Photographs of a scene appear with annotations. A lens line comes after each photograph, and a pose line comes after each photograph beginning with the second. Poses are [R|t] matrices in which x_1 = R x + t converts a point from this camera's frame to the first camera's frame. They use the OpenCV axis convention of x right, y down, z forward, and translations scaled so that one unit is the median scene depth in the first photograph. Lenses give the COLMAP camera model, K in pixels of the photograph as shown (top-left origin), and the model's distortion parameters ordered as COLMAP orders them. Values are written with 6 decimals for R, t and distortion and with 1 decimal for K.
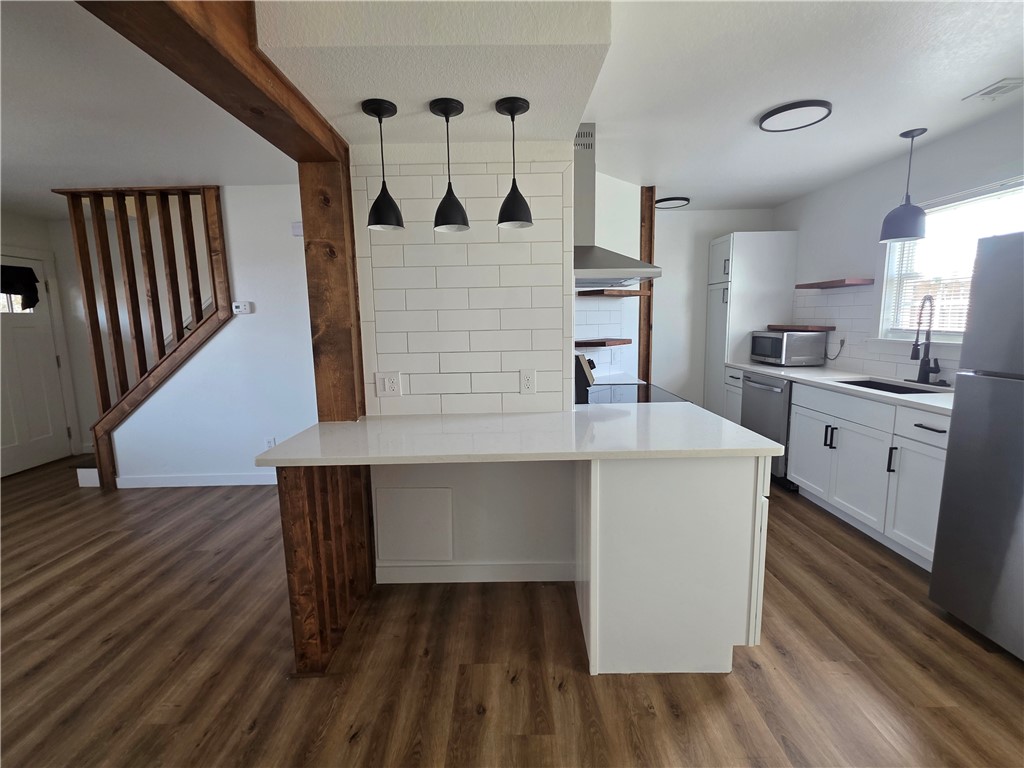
lens RADIAL K [[458.5, 0, 508.3], [0, 458.5, 382.4], [0, 0, 1]] dist [-0.000500, 0.000191]
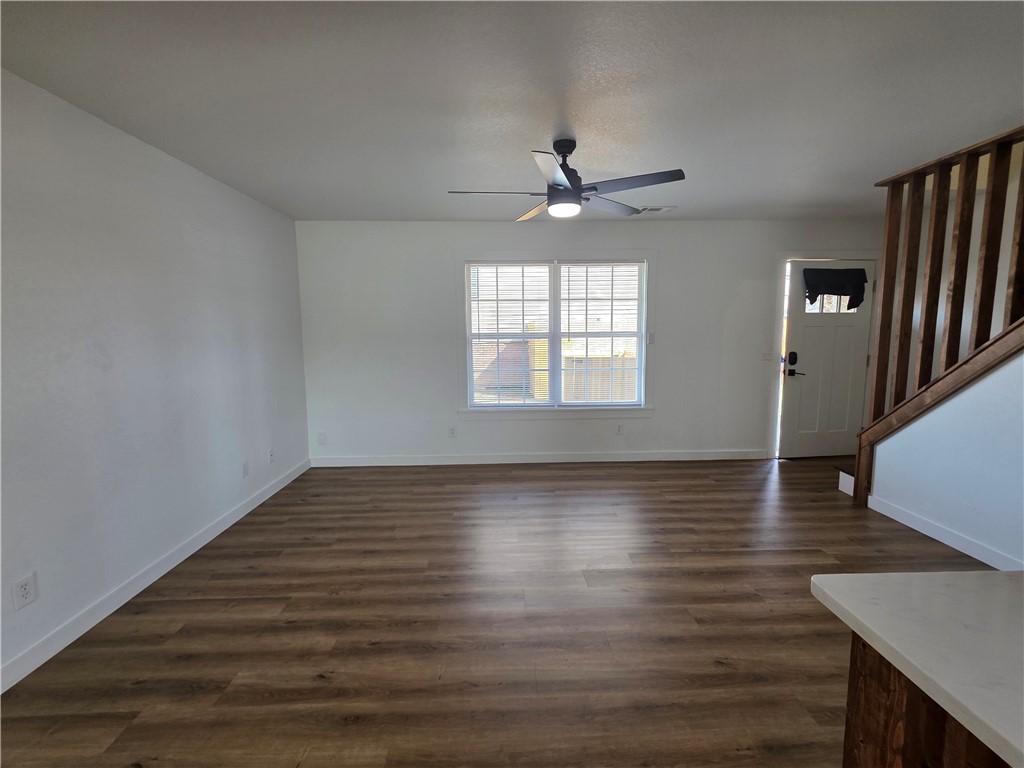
lens RADIAL K [[458.5, 0, 512.2], [0, 458.5, 377.9], [0, 0, 1]] dist [-0.000500, 0.000191]
pose [[0.034793, 0.129385, -0.990984, -0.018100], [-0.133368, 0.983316, 0.123702, -0.037975], [0.990456, 0.127861, 0.051468, 0.242113]]
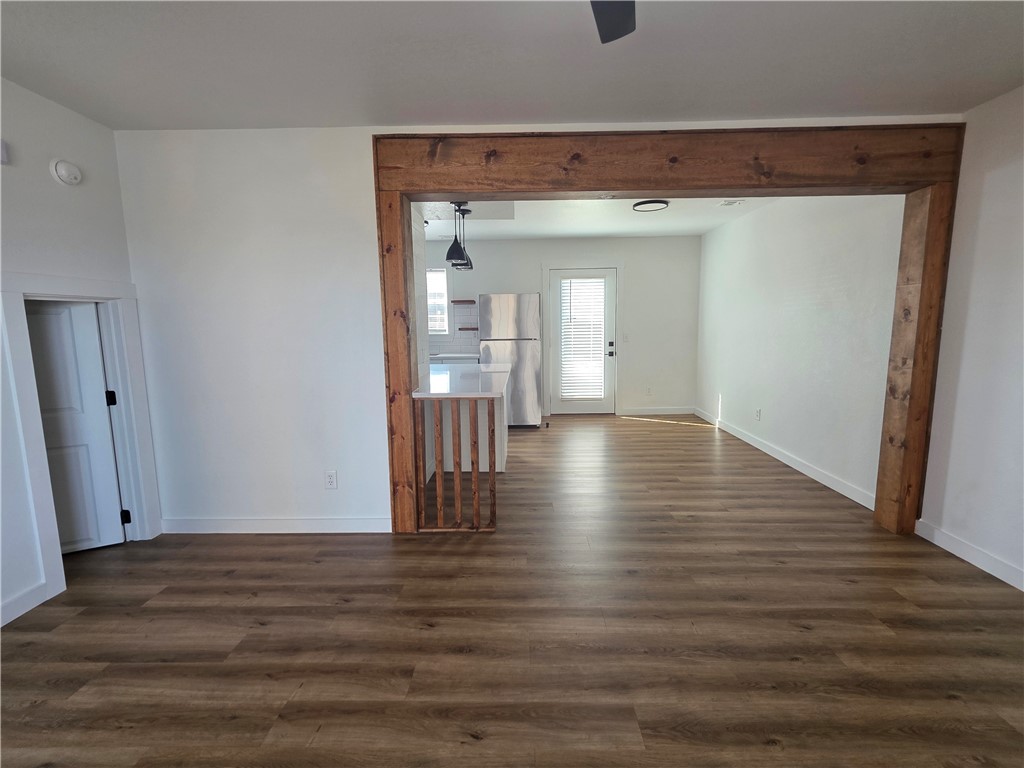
lens RADIAL K [[458.5, 0, 512.8], [0, 458.5, 383.1], [0, 0, 1]] dist [-0.000500, 0.000191]
pose [[0.017957, -0.111548, 0.993597, -0.963146], [0.154036, 0.982202, 0.107485, -0.019682], [-0.987902, 0.151119, 0.034820, 0.378086]]
